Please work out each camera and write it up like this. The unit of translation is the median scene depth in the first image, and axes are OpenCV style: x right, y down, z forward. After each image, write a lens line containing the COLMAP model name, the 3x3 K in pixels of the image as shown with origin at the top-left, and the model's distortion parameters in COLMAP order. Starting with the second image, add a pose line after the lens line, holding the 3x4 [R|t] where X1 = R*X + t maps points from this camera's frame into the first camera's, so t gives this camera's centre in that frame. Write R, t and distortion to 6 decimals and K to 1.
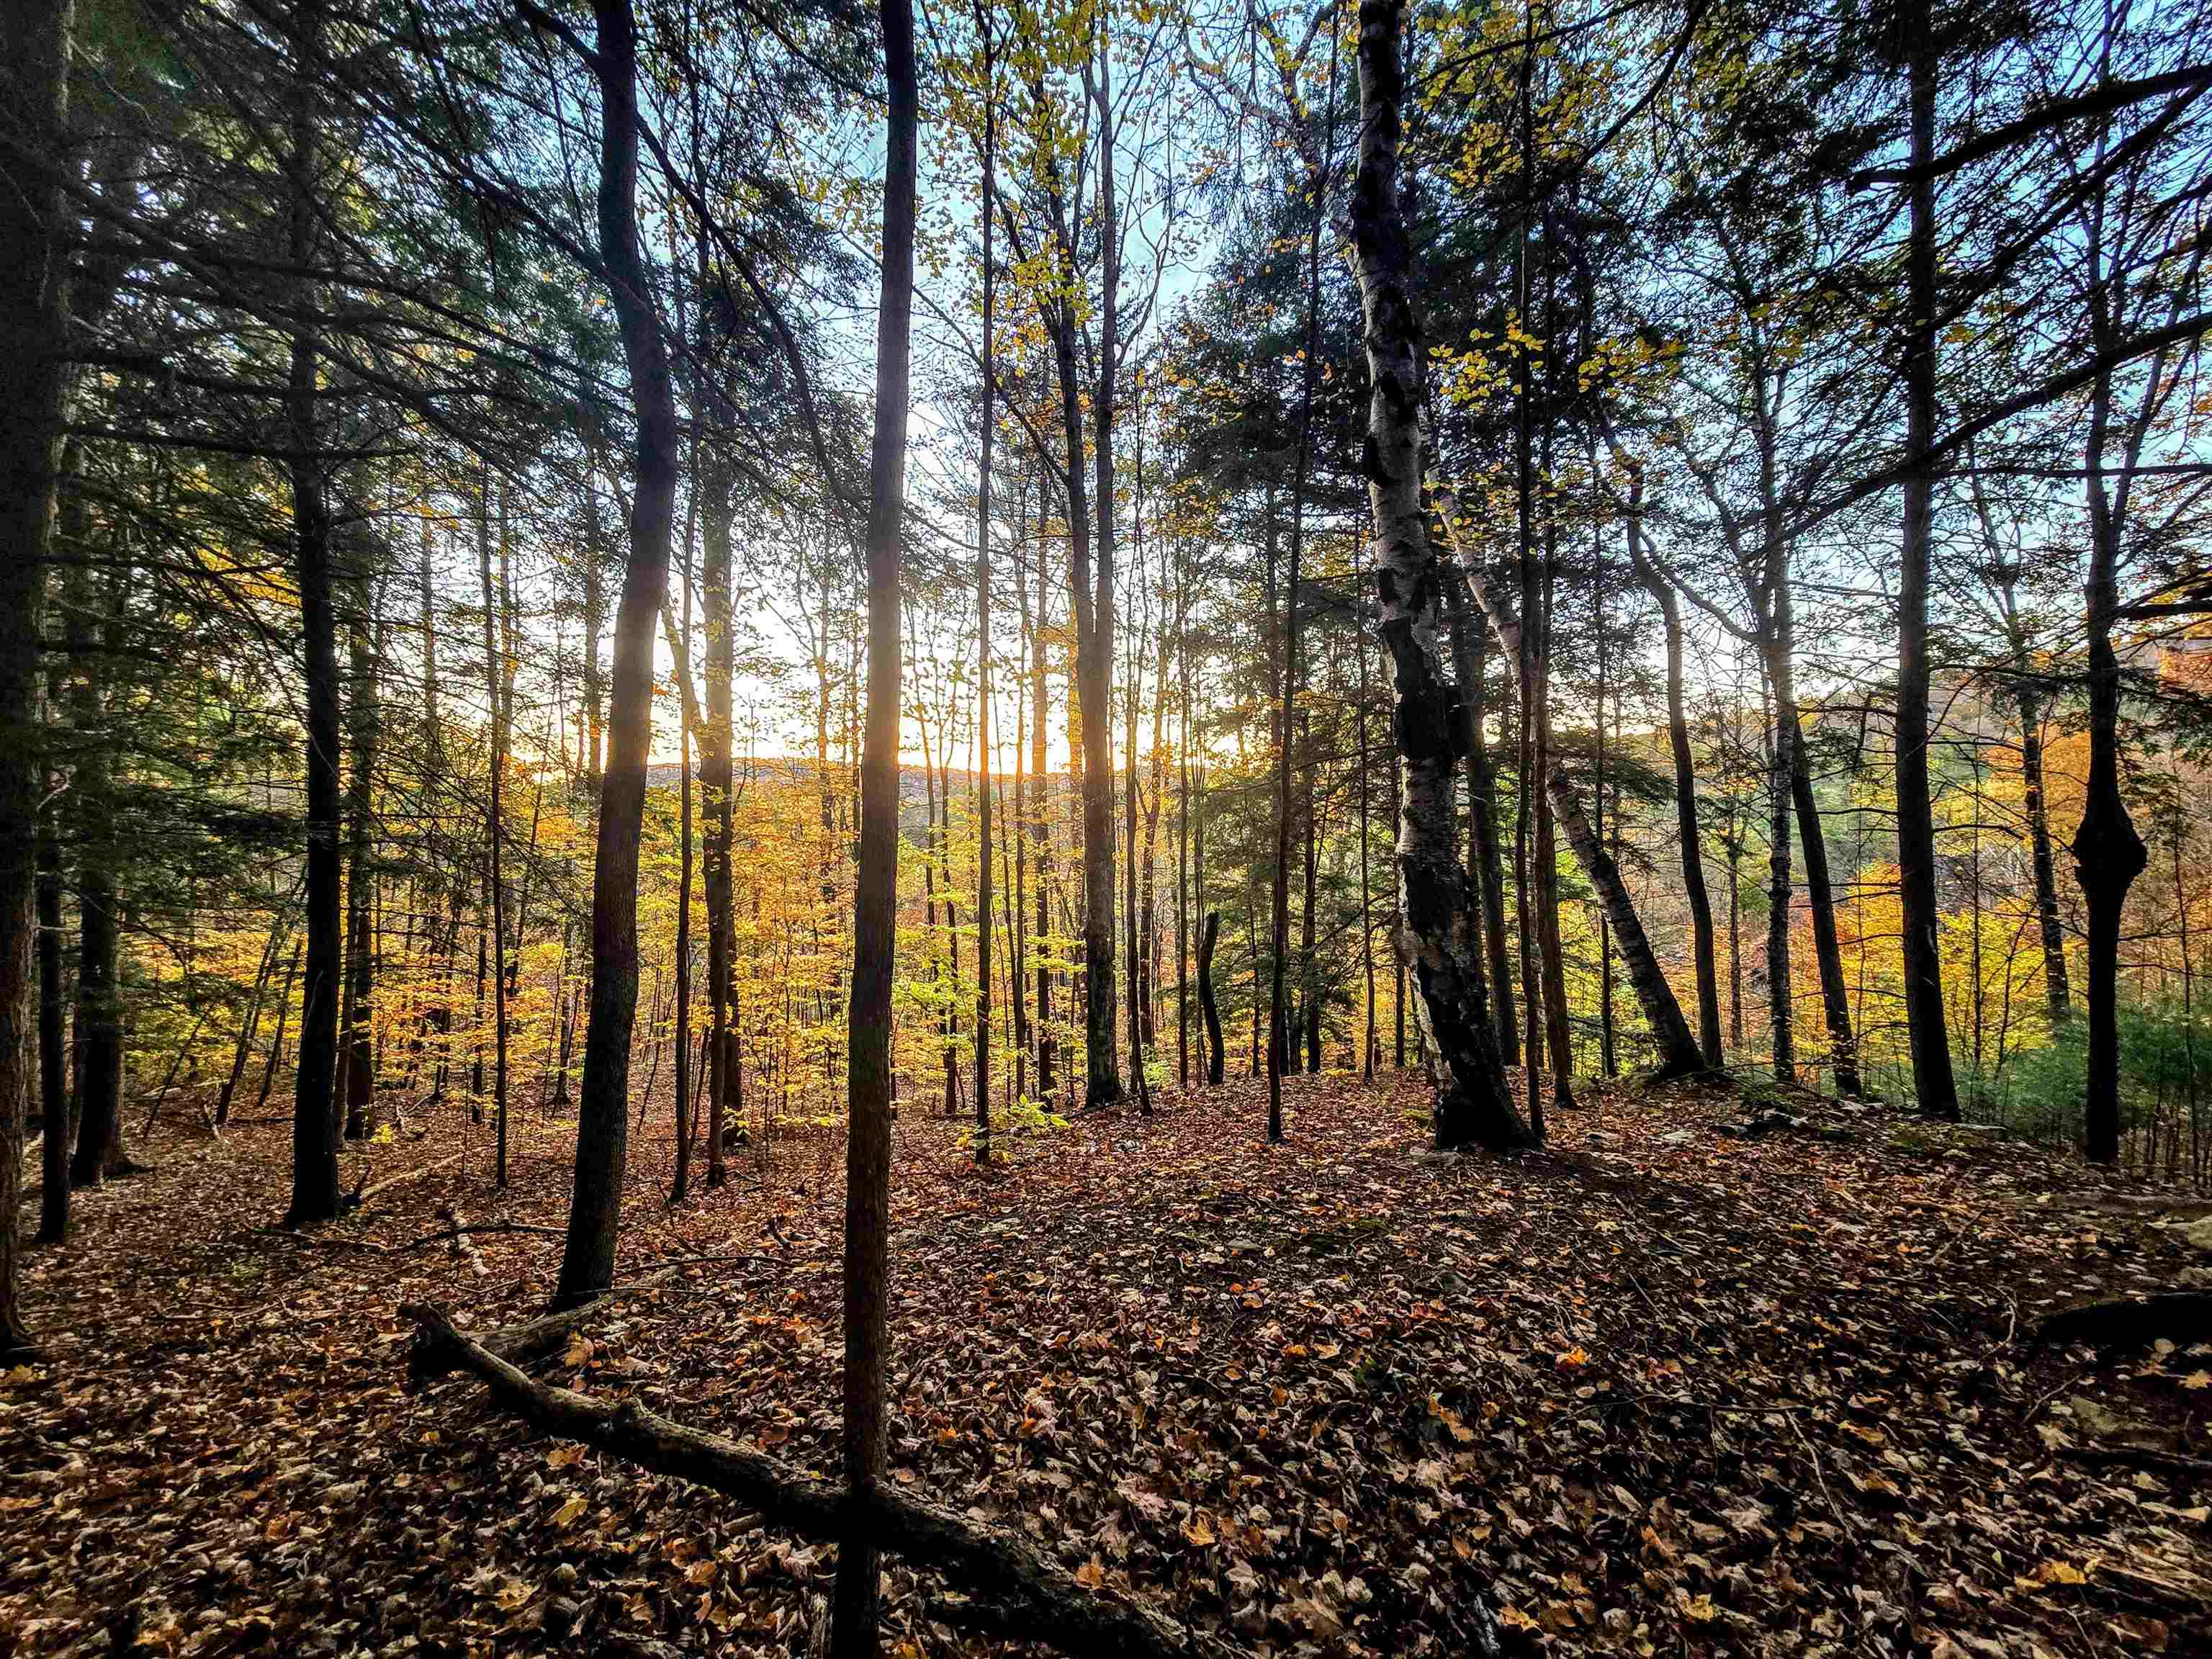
lens RADIAL K [[891.4, 0, 1101.0], [0, 891.4, 823.9], [0, 0, 1]] dist [-0.011480, 0.002584]
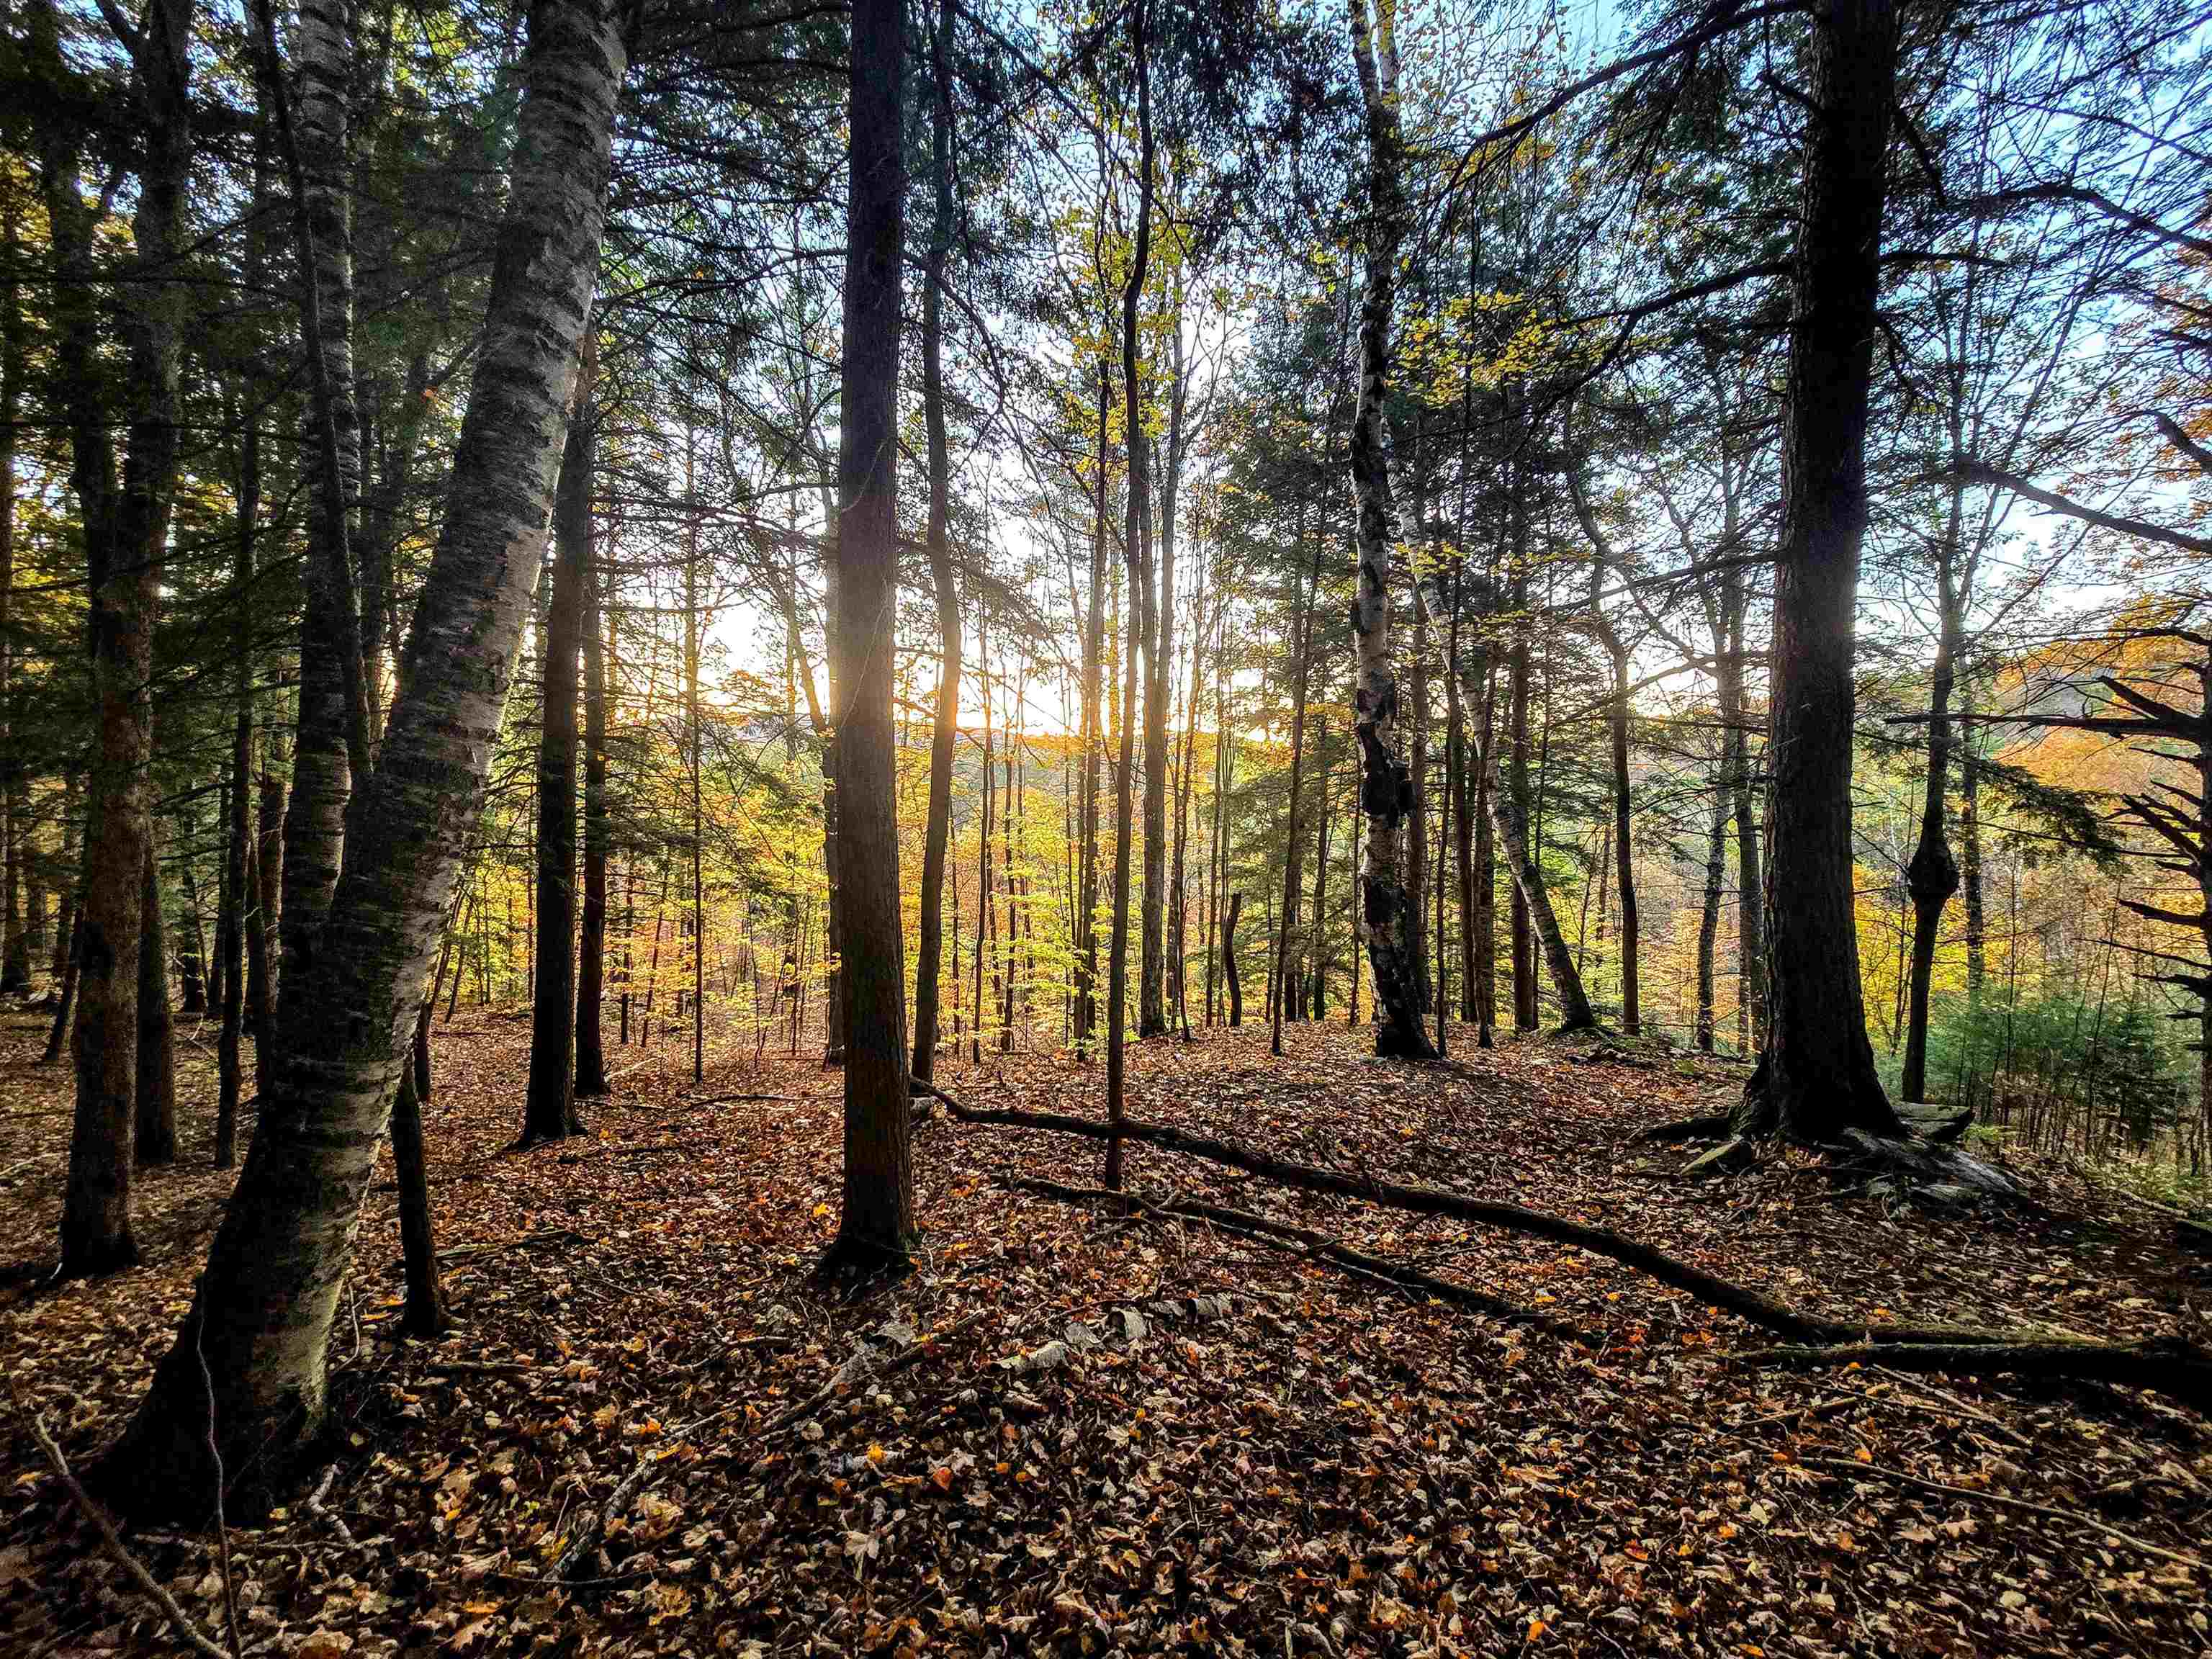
lens RADIAL K [[891.4, 0, 1095.9], [0, 891.4, 815.8], [0, 0, 1]] dist [-0.011480, 0.002584]
pose [[0.999089, 0.030641, -0.029690, -0.060526], [-0.029661, 0.999018, 0.032914, -0.071794], [0.030670, -0.032004, 0.999017, -0.391783]]
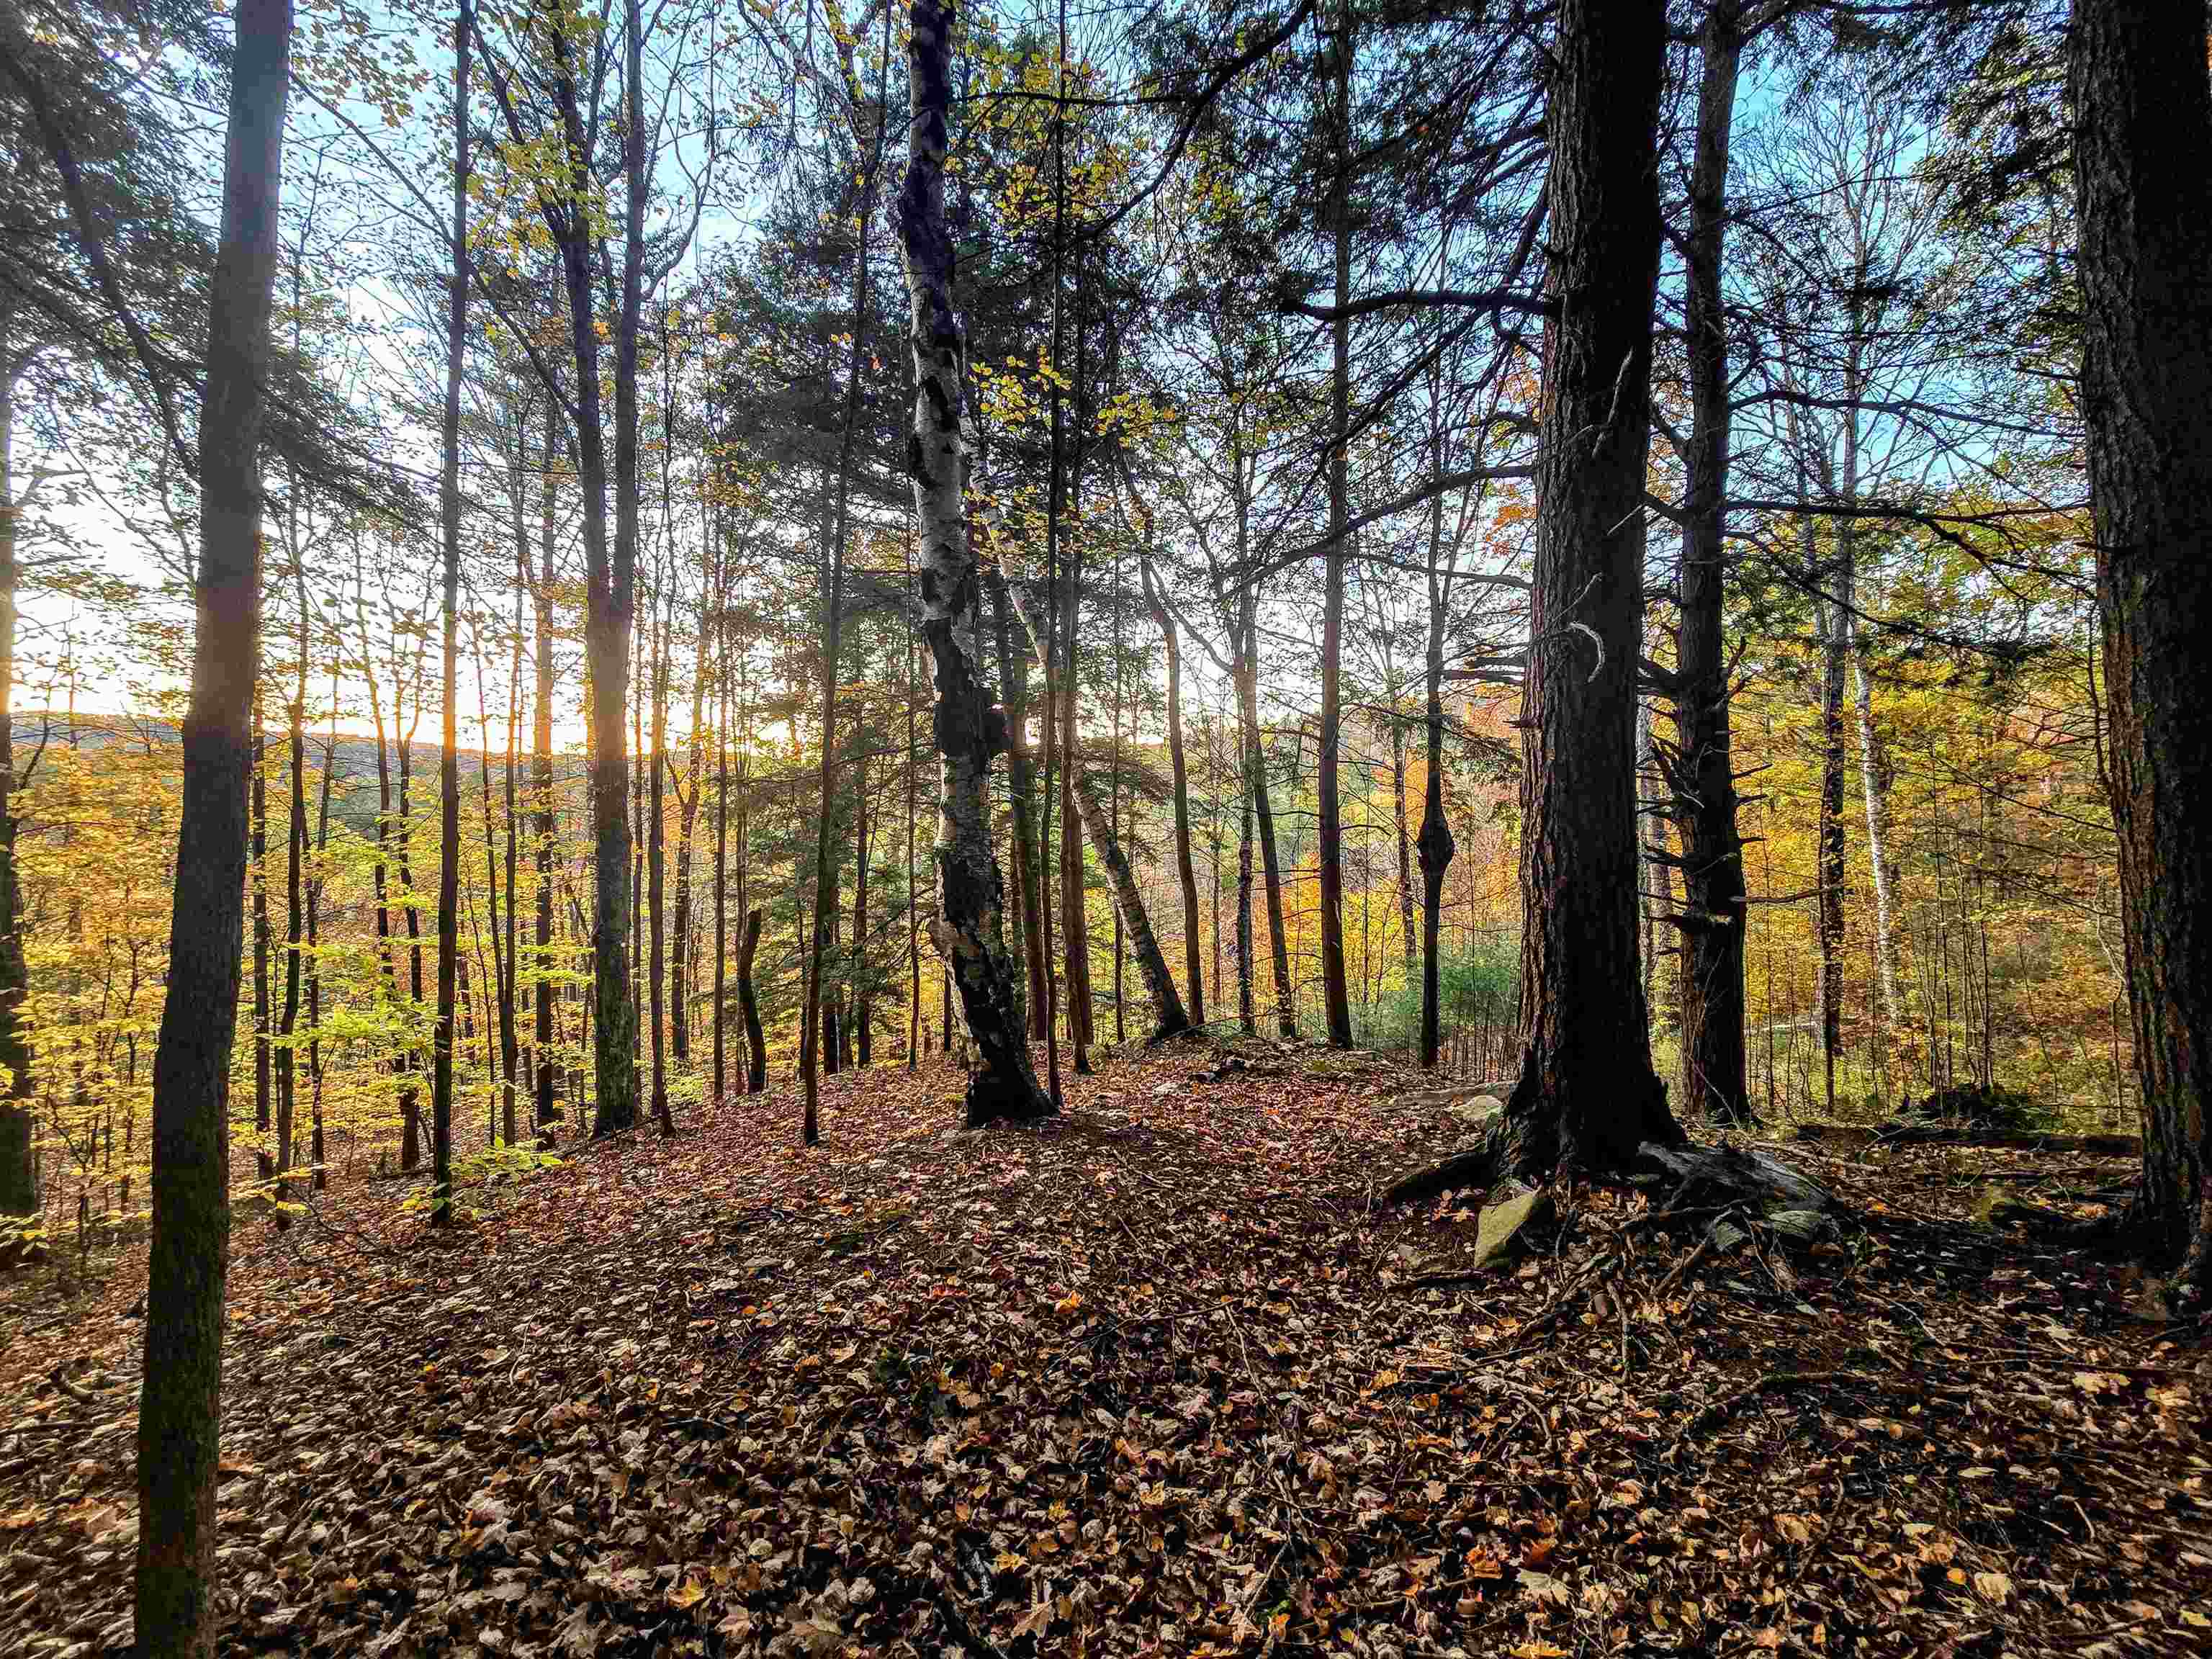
lens RADIAL K [[891.4, 0, 1093.2], [0, 891.4, 823.5], [0, 0, 1]] dist [-0.011480, 0.002584]
pose [[0.887451, 0.010062, 0.460792, 0.014459], [-0.013135, 0.999908, 0.003461, -0.000023], [-0.460715, -0.009124, 0.887501, 0.002012]]
